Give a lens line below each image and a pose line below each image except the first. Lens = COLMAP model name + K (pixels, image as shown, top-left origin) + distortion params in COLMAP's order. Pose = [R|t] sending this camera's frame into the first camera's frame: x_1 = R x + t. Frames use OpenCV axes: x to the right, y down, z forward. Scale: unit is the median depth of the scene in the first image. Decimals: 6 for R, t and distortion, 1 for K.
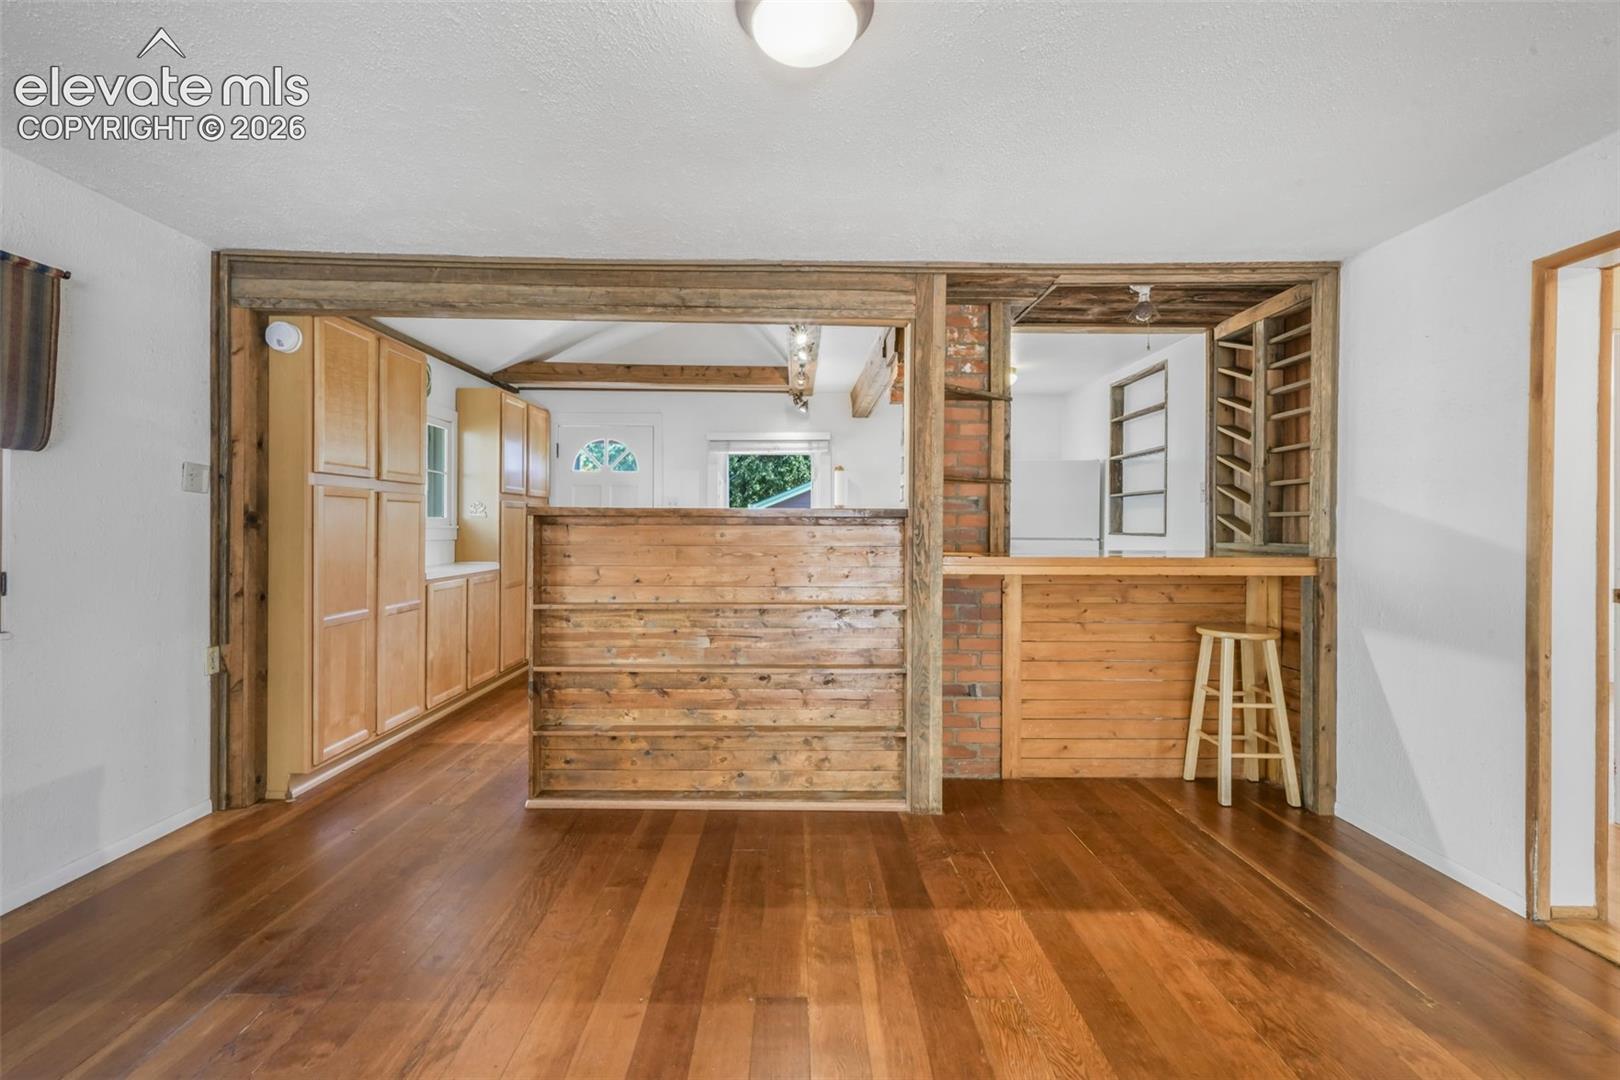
lens RADIAL K [[691.8, 0, 799.6], [0, 691.8, 527.7], [0, 0, 1]] dist [0.003893, 0.000252]
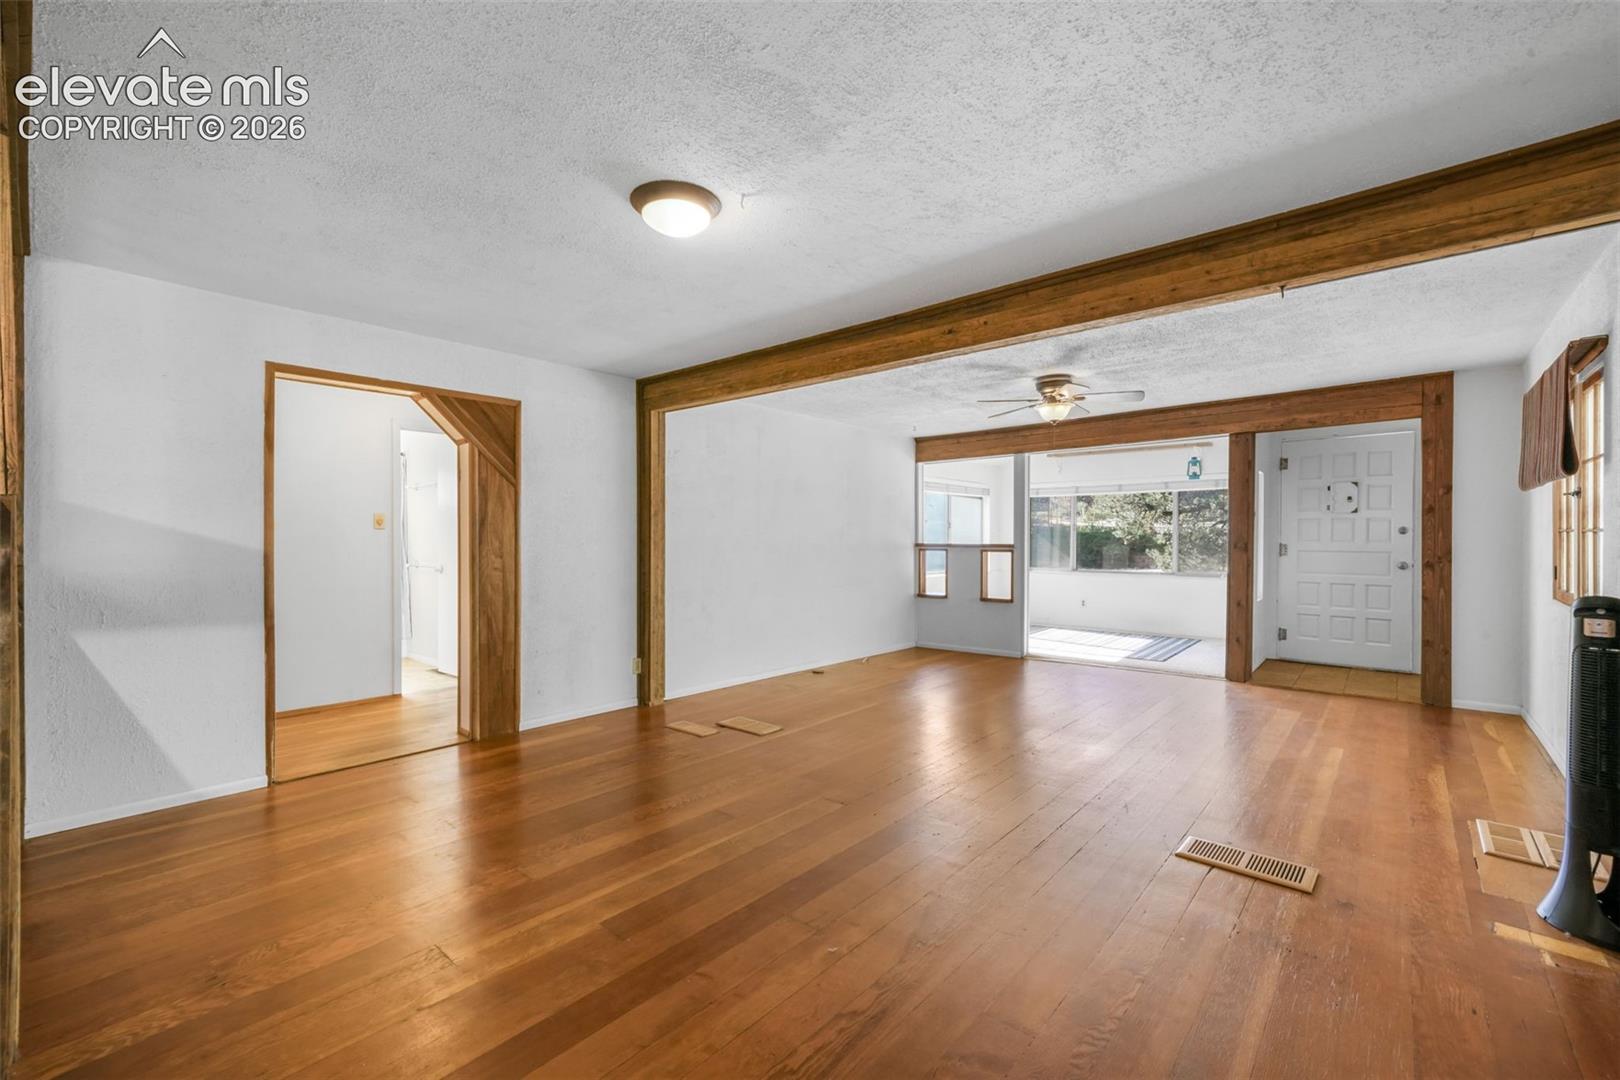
lens RADIAL K [[683.7, 0, 801.6], [0, 683.7, 543.1], [0, 0, 1]] dist [0.002443, 0.000544]
pose [[-0.745774, -0.012398, 0.666084, -0.602749], [-0.005674, 0.999909, 0.012258, -0.002840], [-0.666175, 0.005363, -0.745776, 0.954479]]
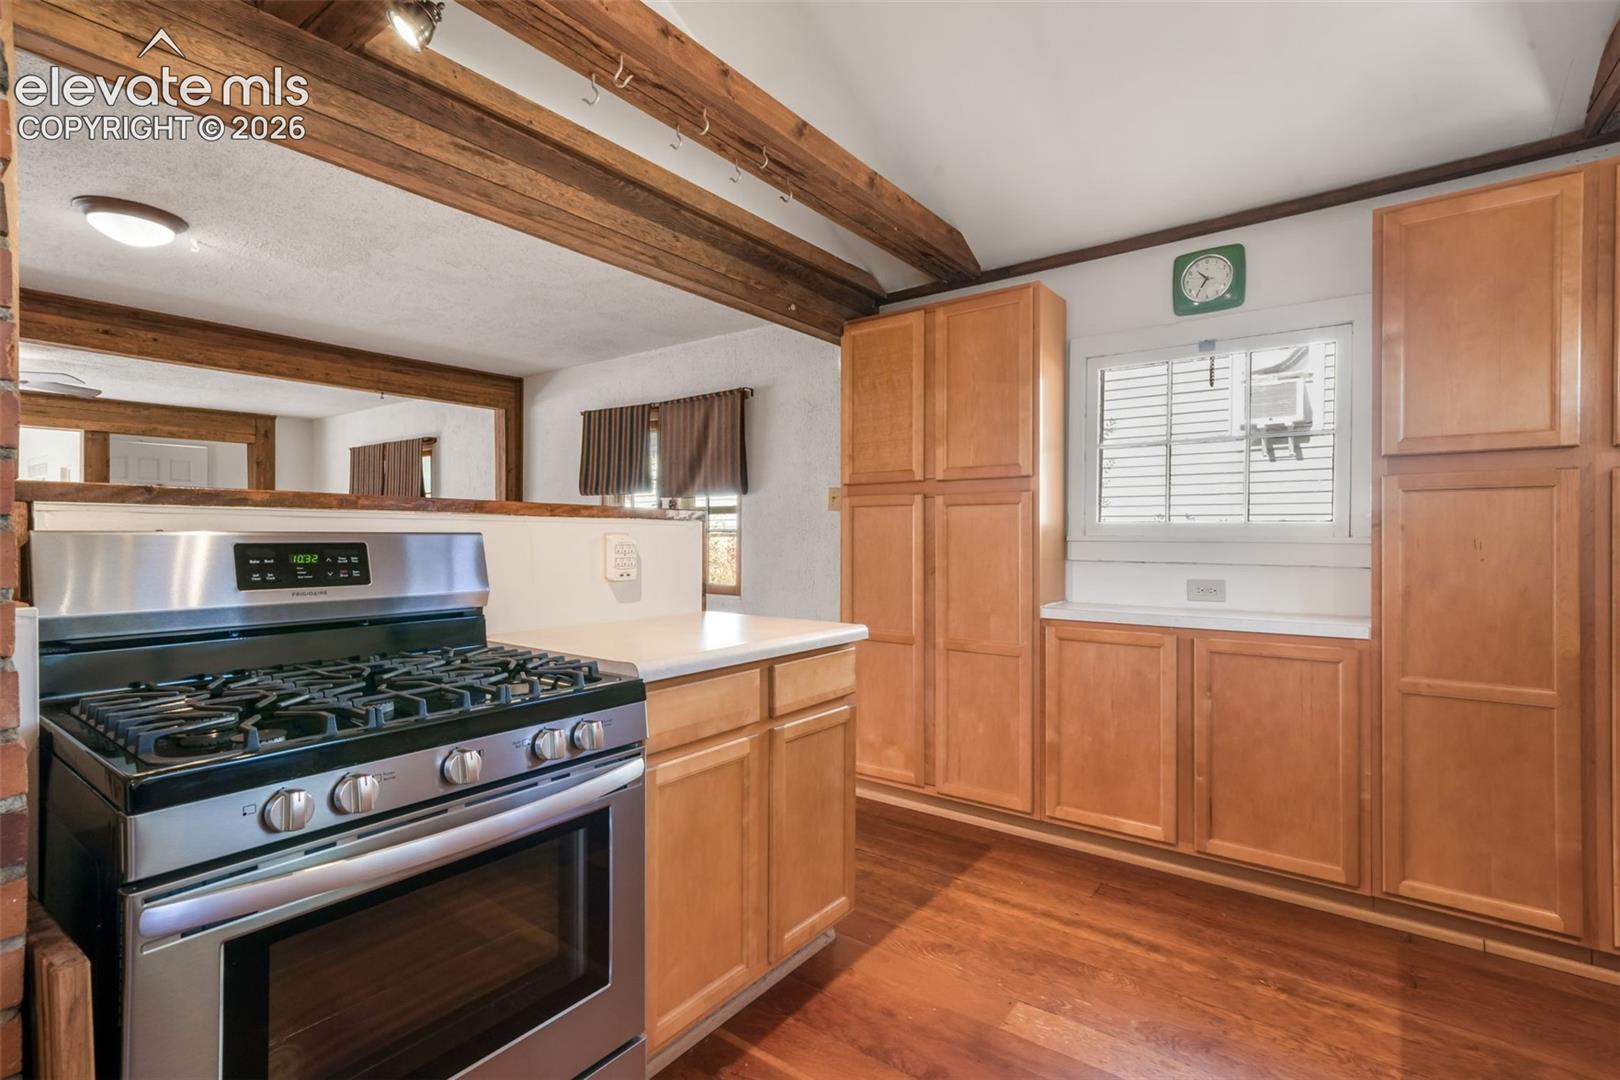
lens RADIAL K [[753.9, 0, 808.9], [0, 753.9, 539.8], [0, 0, 1]] dist [0.006242, 0.004496]
pose [[-0.606176, -0.005882, -0.795309, 0.224651], [-0.008110, 0.999966, -0.001214, 0.003702], [0.795289, 0.005714, -0.606203, 1.636687]]
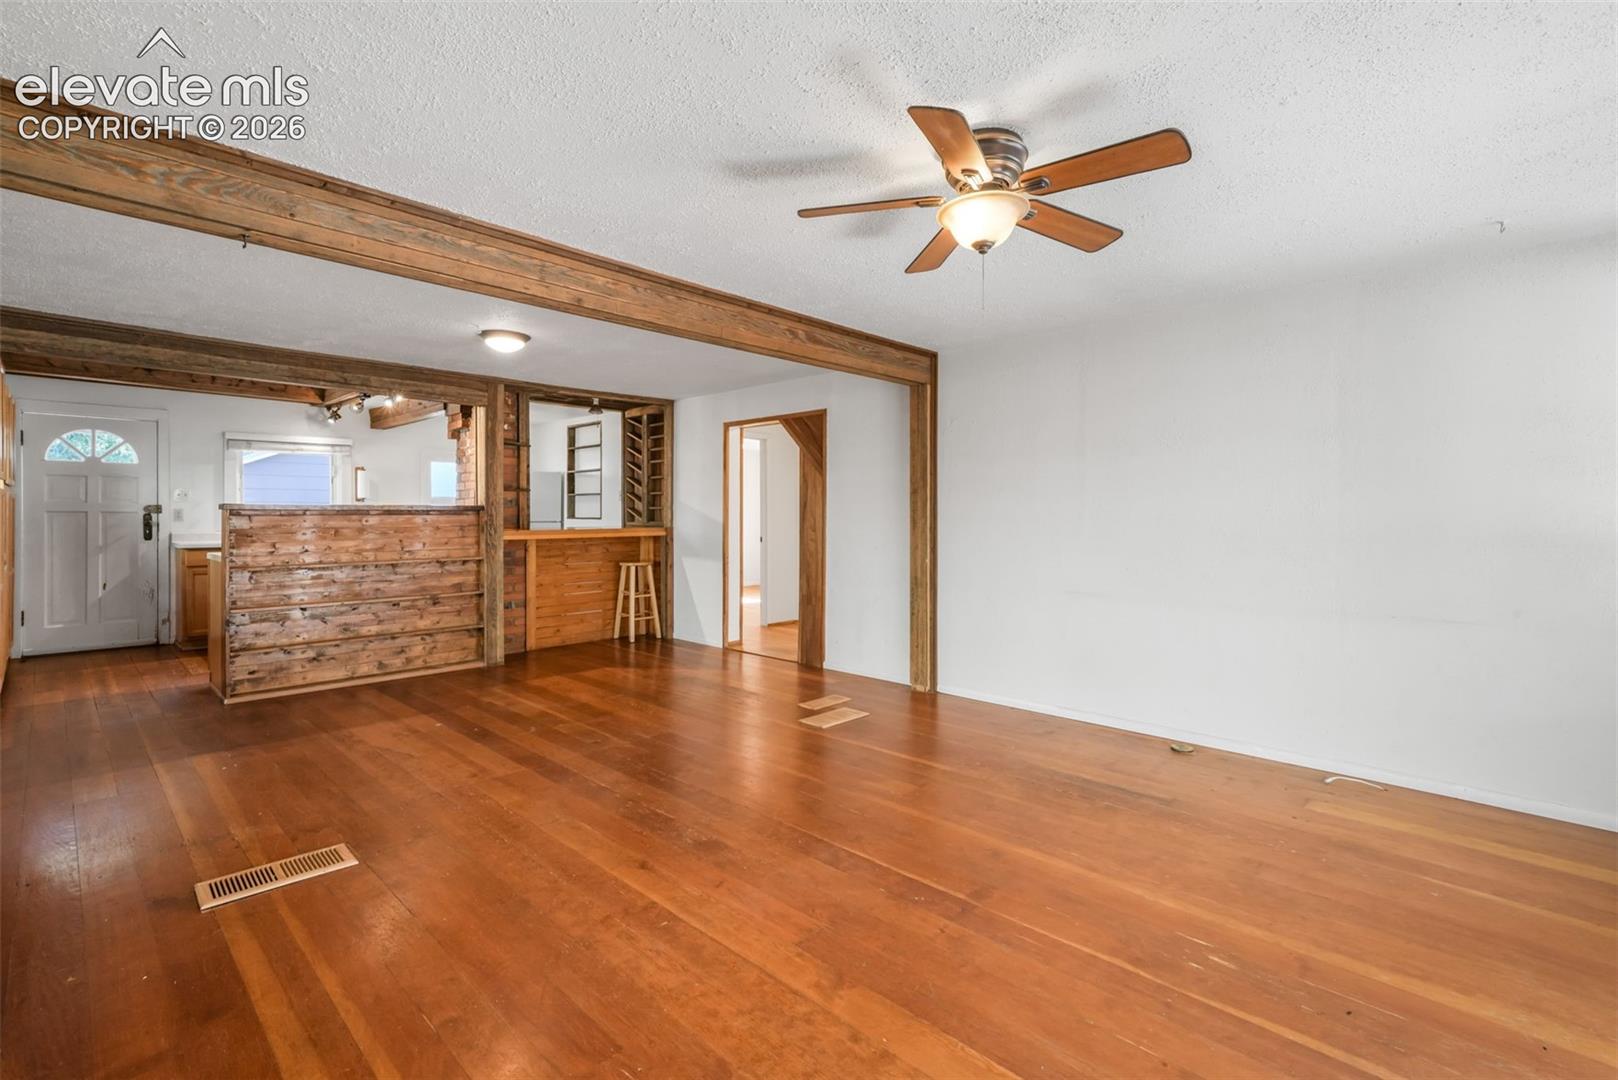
lens RADIAL K [[721.2, 0, 809.6], [0, 721.2, 515.3], [0, 0, 1]] dist [0.005952, 0.001352]
pose [[0.695119, -0.007371, 0.718856, -0.619932], [0.005162, 0.999973, 0.005263, -0.006415], [-0.718876, 0.000052, 0.695139, -0.969409]]
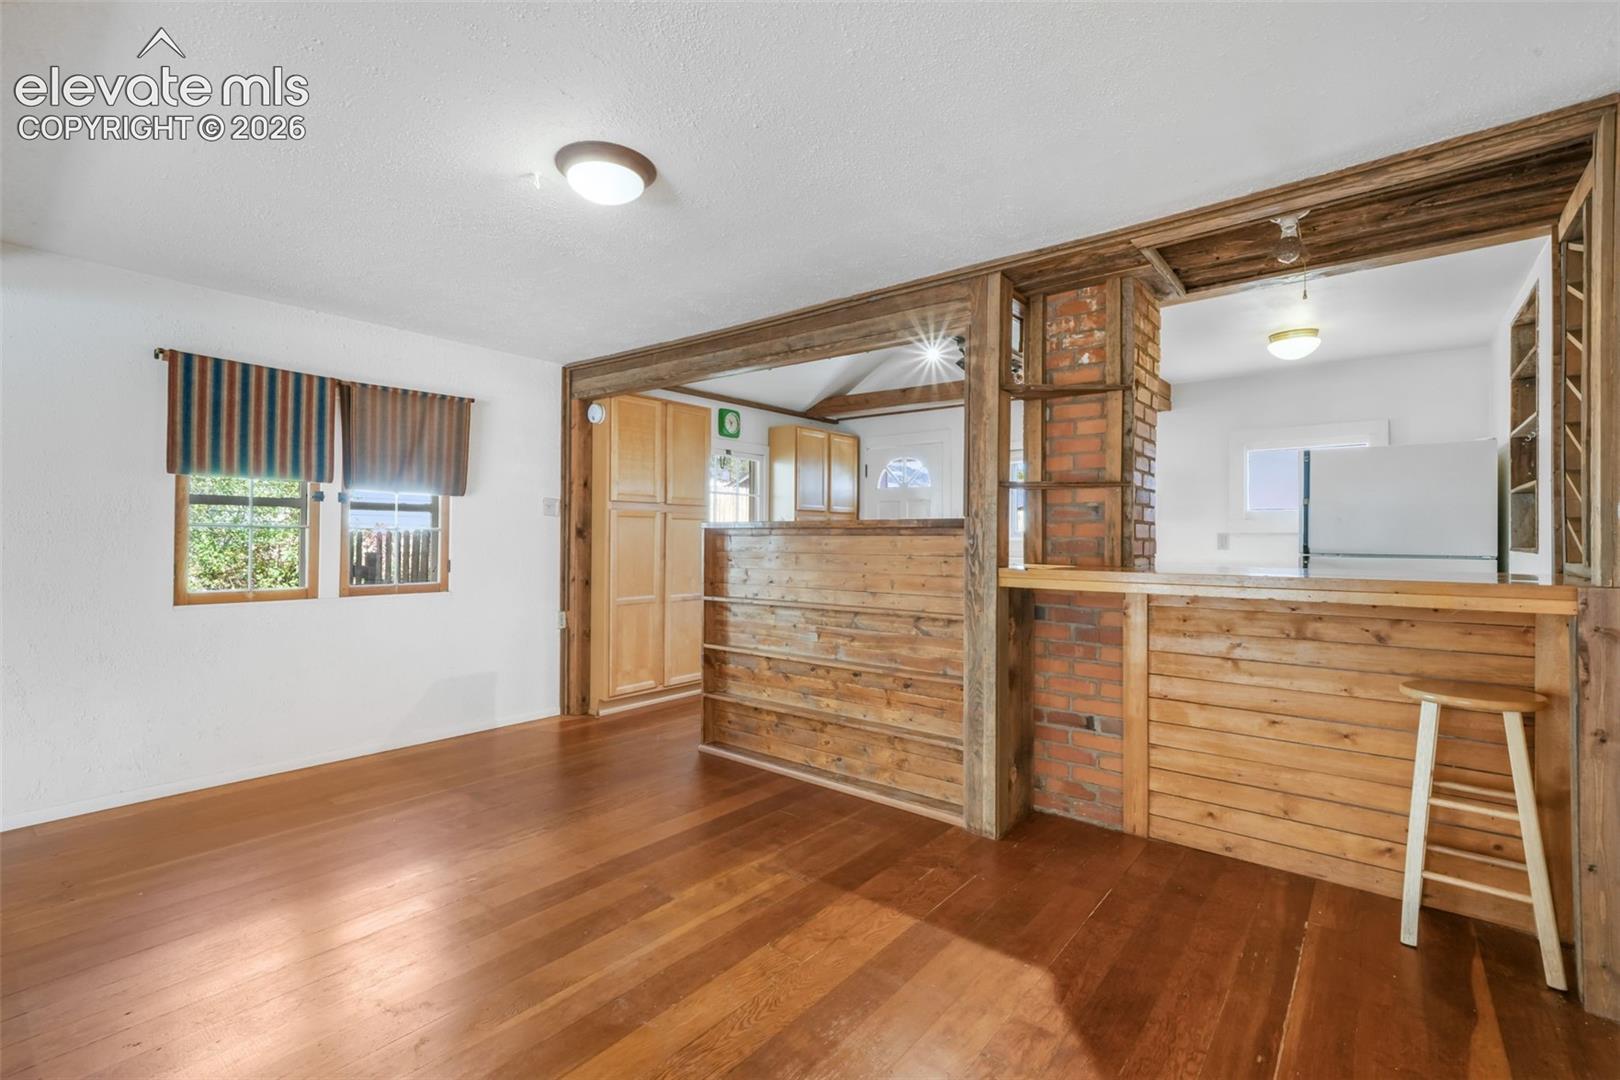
lens RADIAL K [[718.3, 0, 798.0], [0, 718.3, 532.2], [0, 0, 1]] dist [0.008217, 0.000422]
pose [[0.769310, -0.005505, -0.638852, 0.606425], [-0.003221, 0.999917, -0.012495, 0.005731], [0.638867, 0.011671, 0.769228, 0.061639]]
